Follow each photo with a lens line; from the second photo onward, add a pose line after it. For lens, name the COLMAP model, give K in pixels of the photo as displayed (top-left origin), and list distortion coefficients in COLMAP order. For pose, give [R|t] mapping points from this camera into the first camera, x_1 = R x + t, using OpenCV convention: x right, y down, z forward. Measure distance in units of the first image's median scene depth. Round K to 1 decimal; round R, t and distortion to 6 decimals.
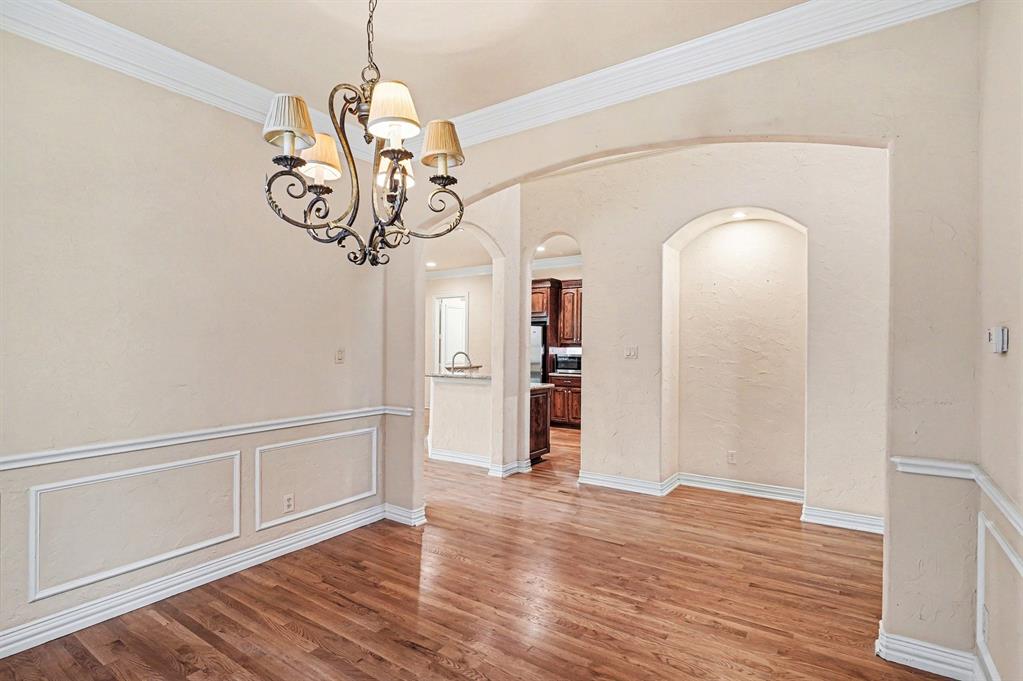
lens RADIAL K [[508.6, 0, 515.1], [0, 508.6, 340.8], [0, 0, 1]] dist [-0.006980, 0.000554]
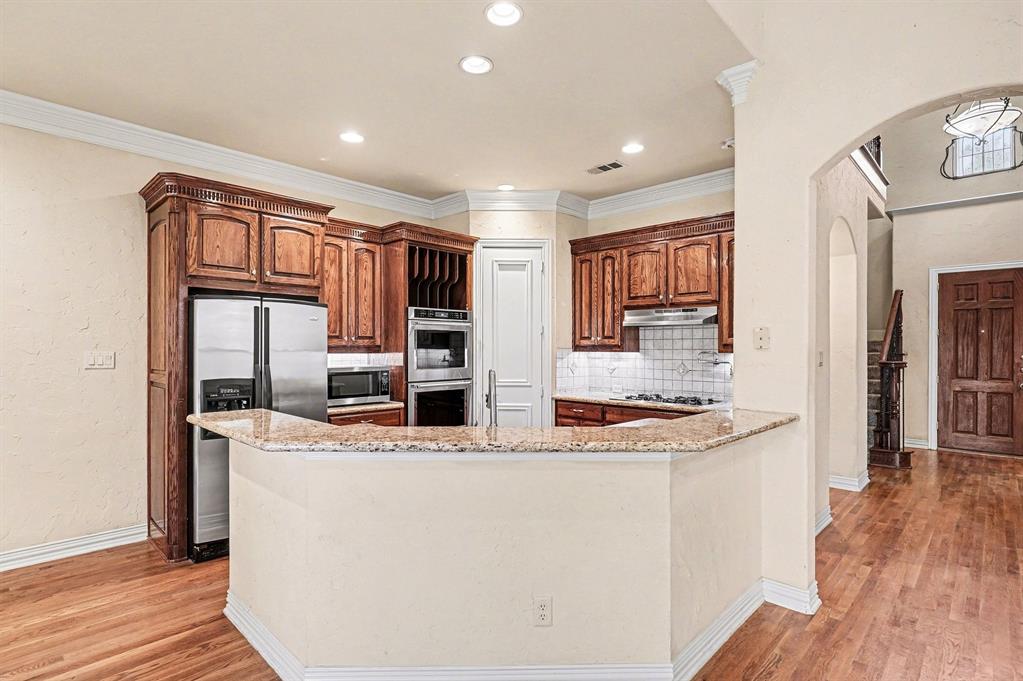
lens RADIAL K [[508.6, 0, 512.1], [0, 508.6, 348.1], [0, 0, 1]] dist [-0.006980, 0.000554]
pose [[0.166458, -0.001956, 0.986047, -0.365122], [-0.008981, 0.999954, 0.003500, 0.004452], [-0.986008, -0.009439, 0.166433, 0.755776]]
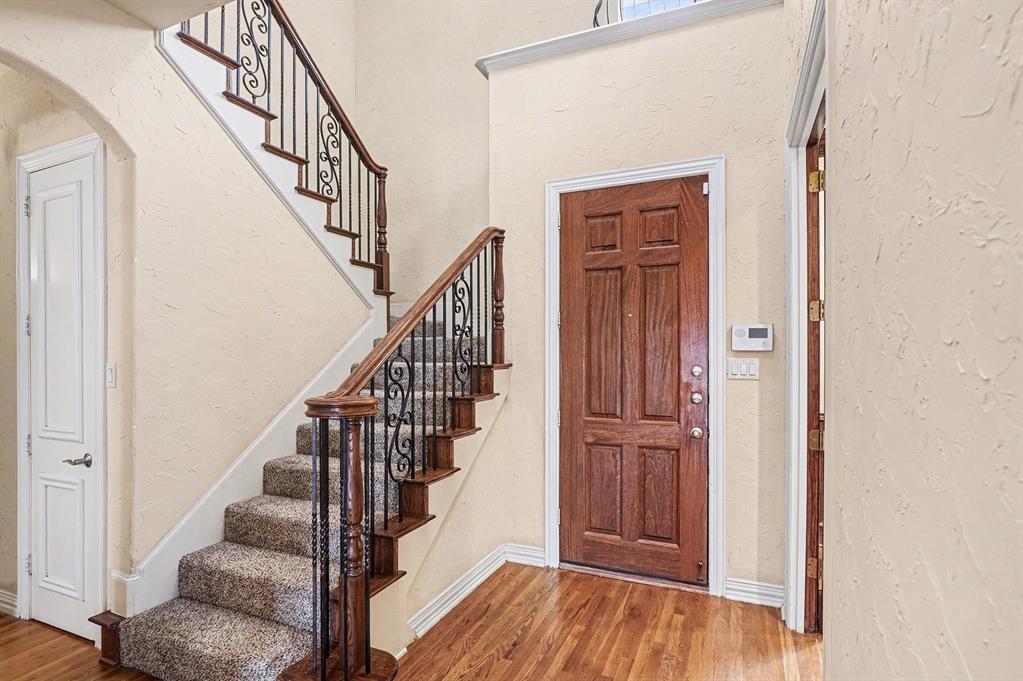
lens RADIAL K [[518.2, 0, 511.5], [0, 518.2, 355.9], [0, 0, 1]] dist [-0.004028, -0.000323]
pose [[-0.182281, -0.011182, 0.983183, 0.169158], [0.001870, 0.999930, 0.011719, -0.000448], [-0.983245, 0.003974, -0.182247, 0.326148]]
